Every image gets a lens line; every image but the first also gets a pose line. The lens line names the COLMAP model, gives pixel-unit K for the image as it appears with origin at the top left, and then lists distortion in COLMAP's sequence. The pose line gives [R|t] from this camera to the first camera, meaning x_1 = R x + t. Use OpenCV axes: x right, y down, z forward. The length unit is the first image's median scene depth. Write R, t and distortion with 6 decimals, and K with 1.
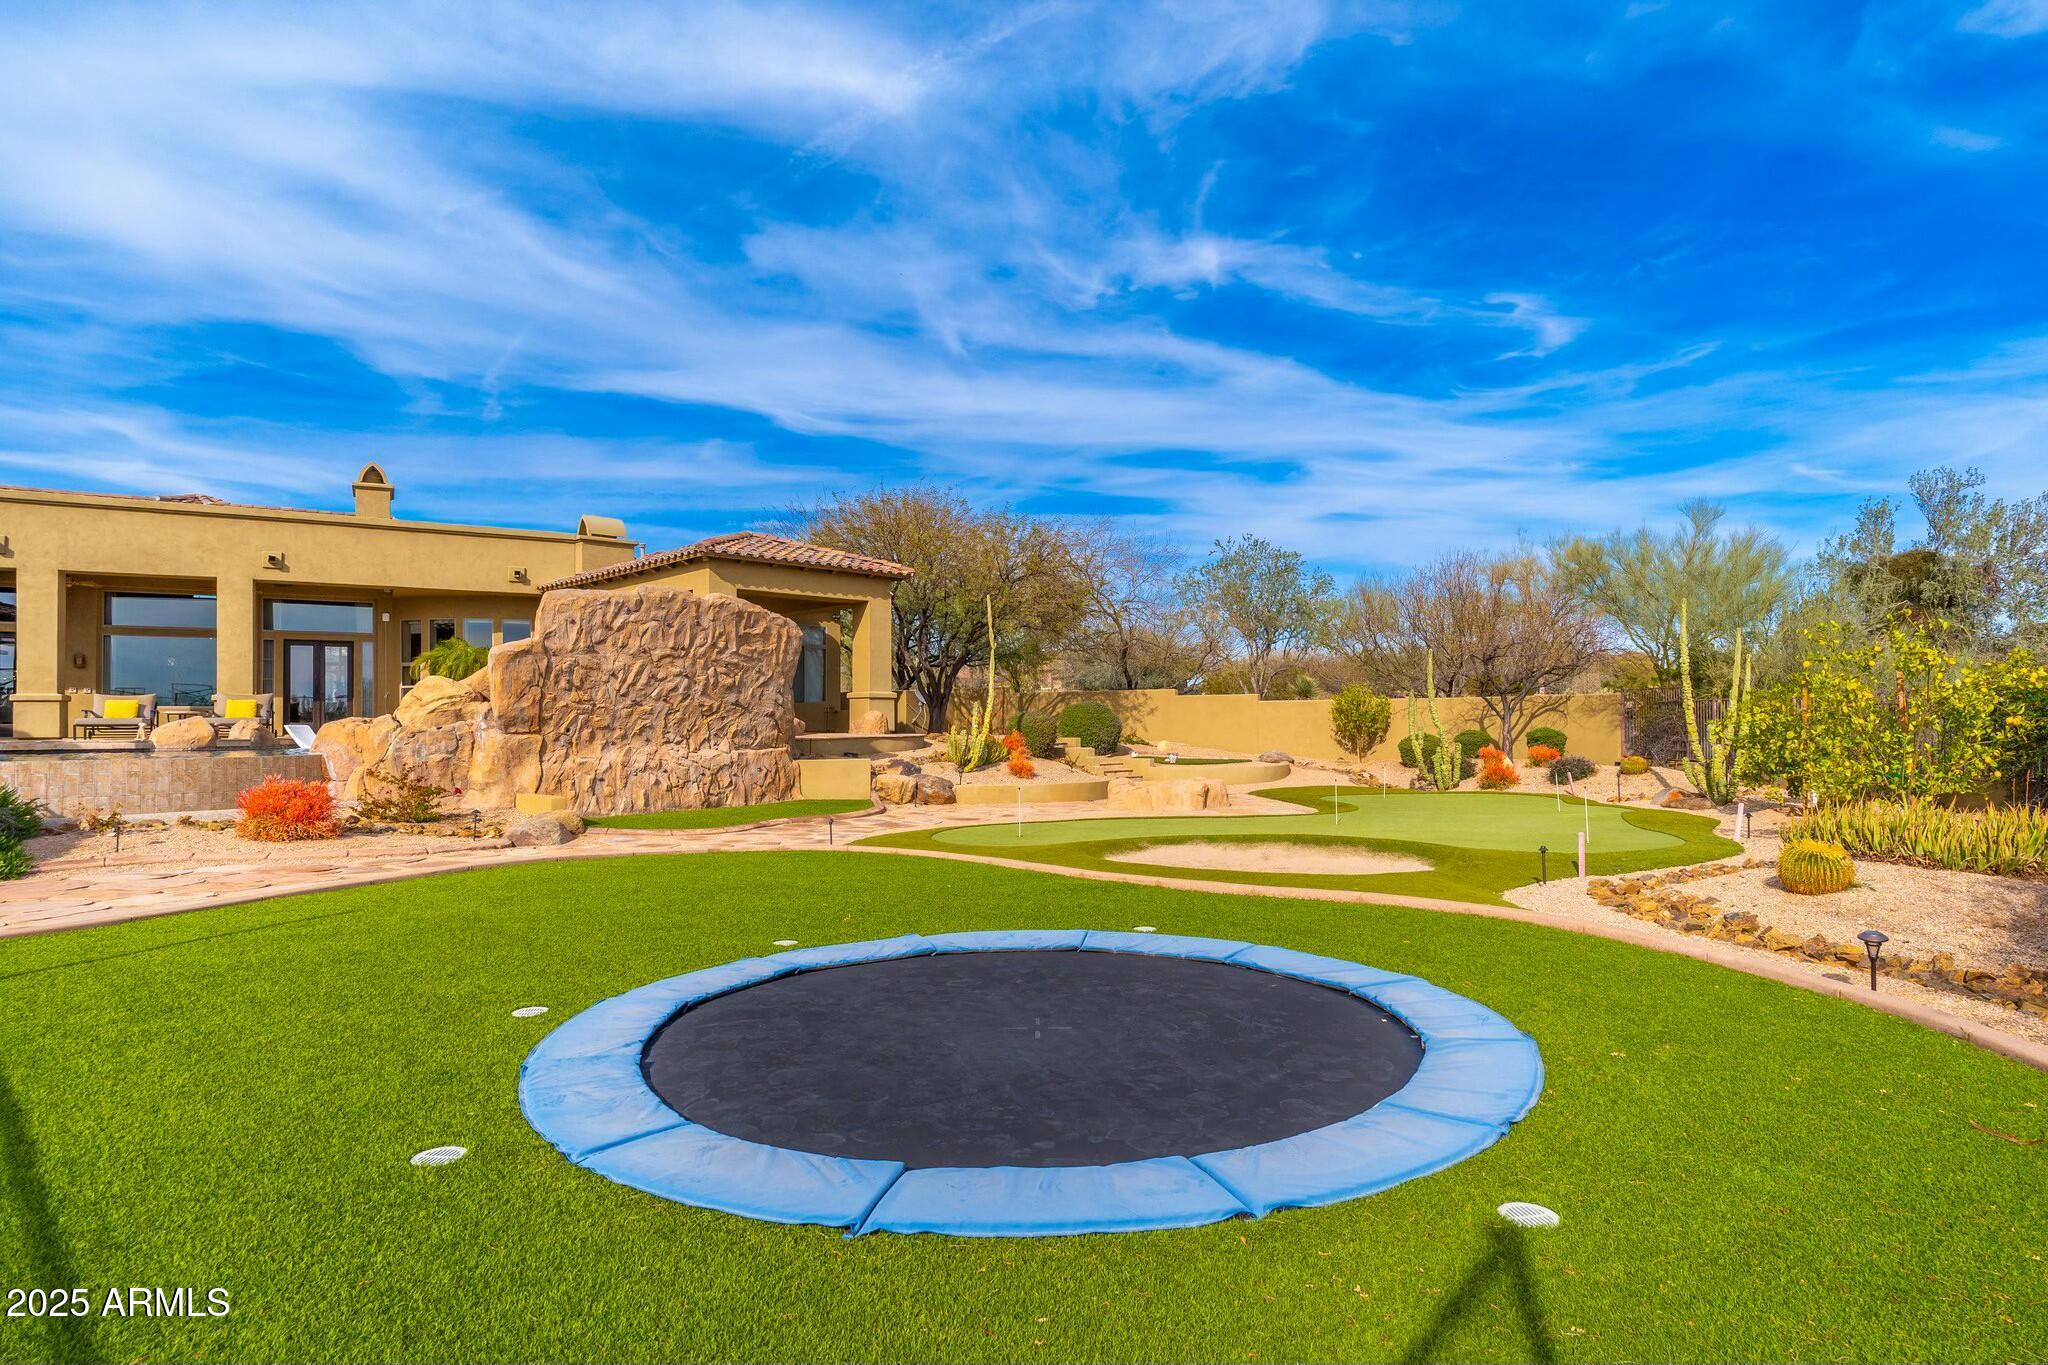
lens RADIAL K [[1122.9, 0, 1028.9], [0, 1122.9, 692.5], [0, 0, 1]] dist [0.001454, -0.000429]
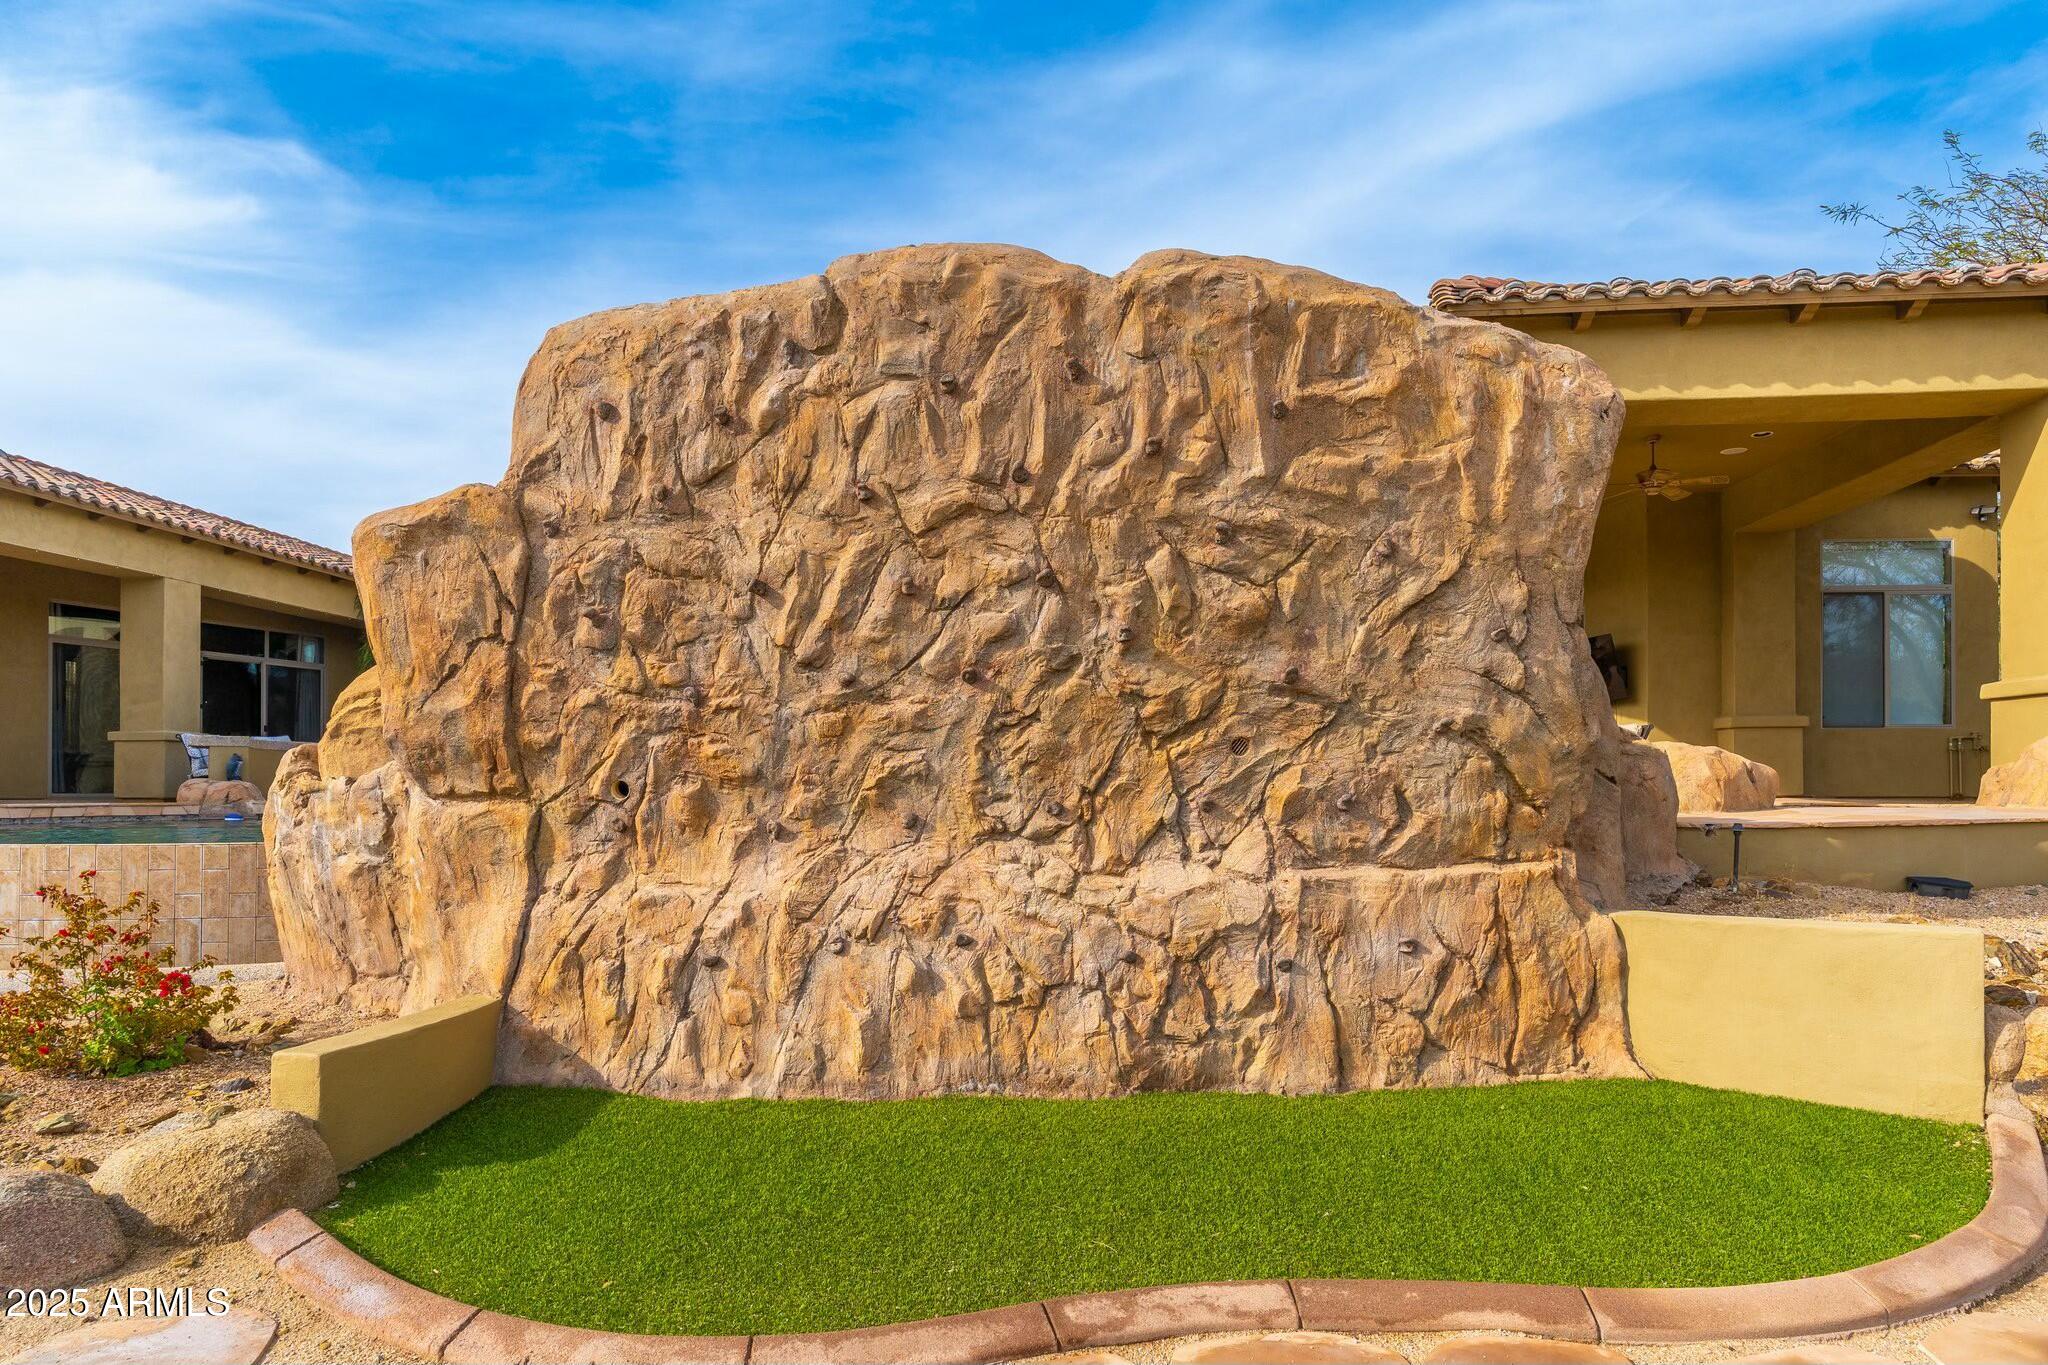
lens RADIAL K [[1234.1, 0, 1014.1], [0, 1234.1, 779.6], [0, 0, 1]] dist [-0.003537, -0.001137]
pose [[0.629060, -0.002945, -0.777351, -0.087433], [0.020863, 0.999697, 0.013096, 0.027612], [0.777077, -0.024456, 0.628931, 0.823833]]
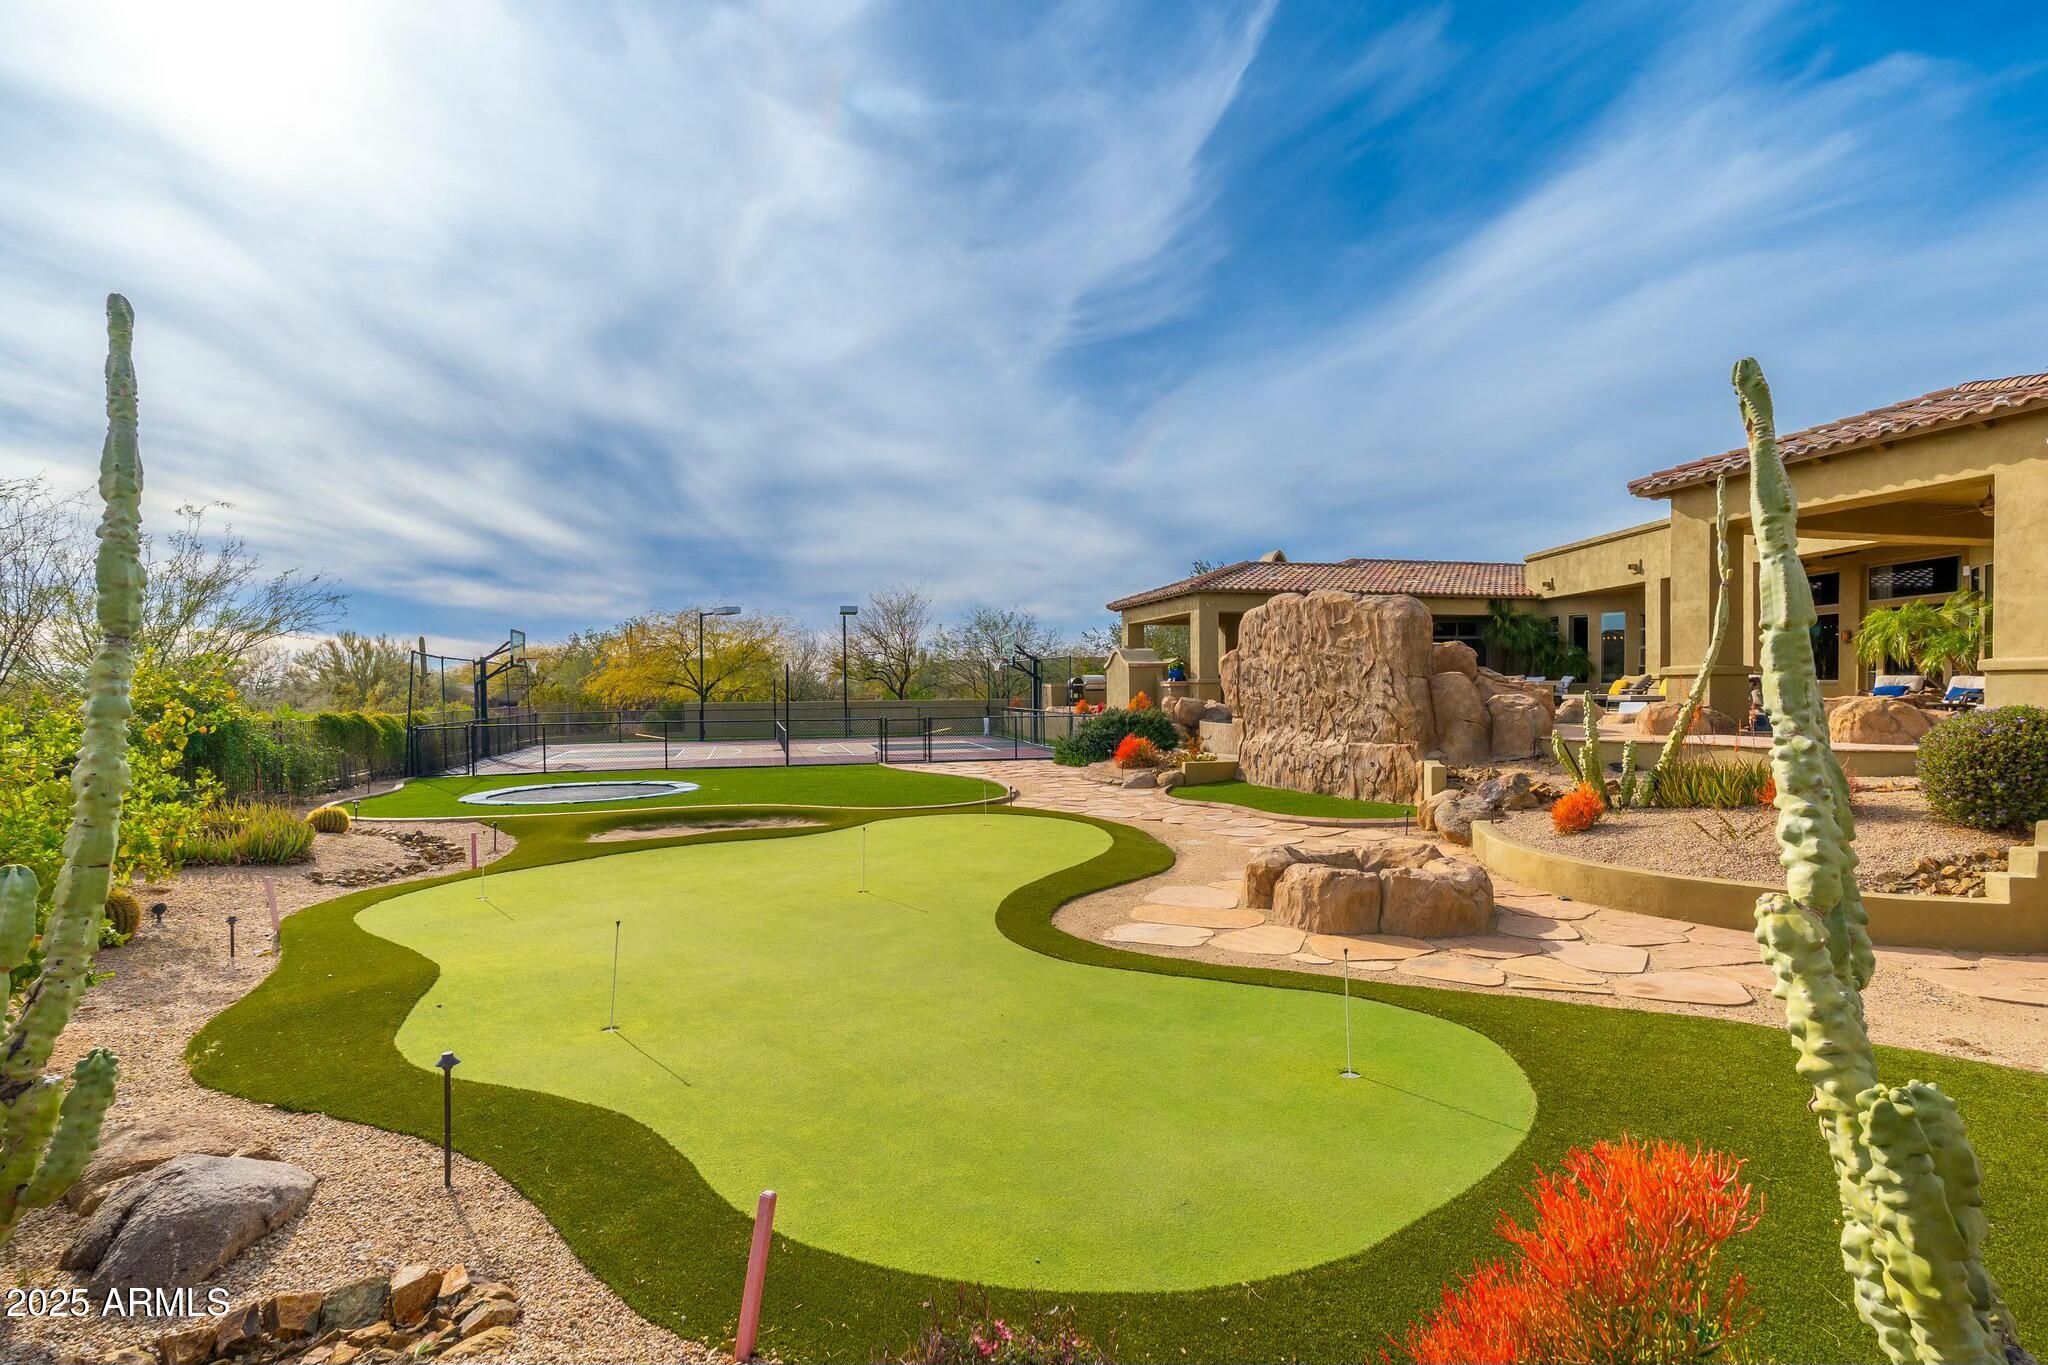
lens RADIAL K [[963.7, 0, 1014.2], [0, 963.7, 682.0], [0, 0, 1]] dist [-0.003174, -0.000399]
pose [[-0.524054, 0.006902, -0.851657, 0.661024], [0.038513, 0.999136, -0.015601, 0.000261], [0.850814, -0.040976, -0.523867, 1.274488]]
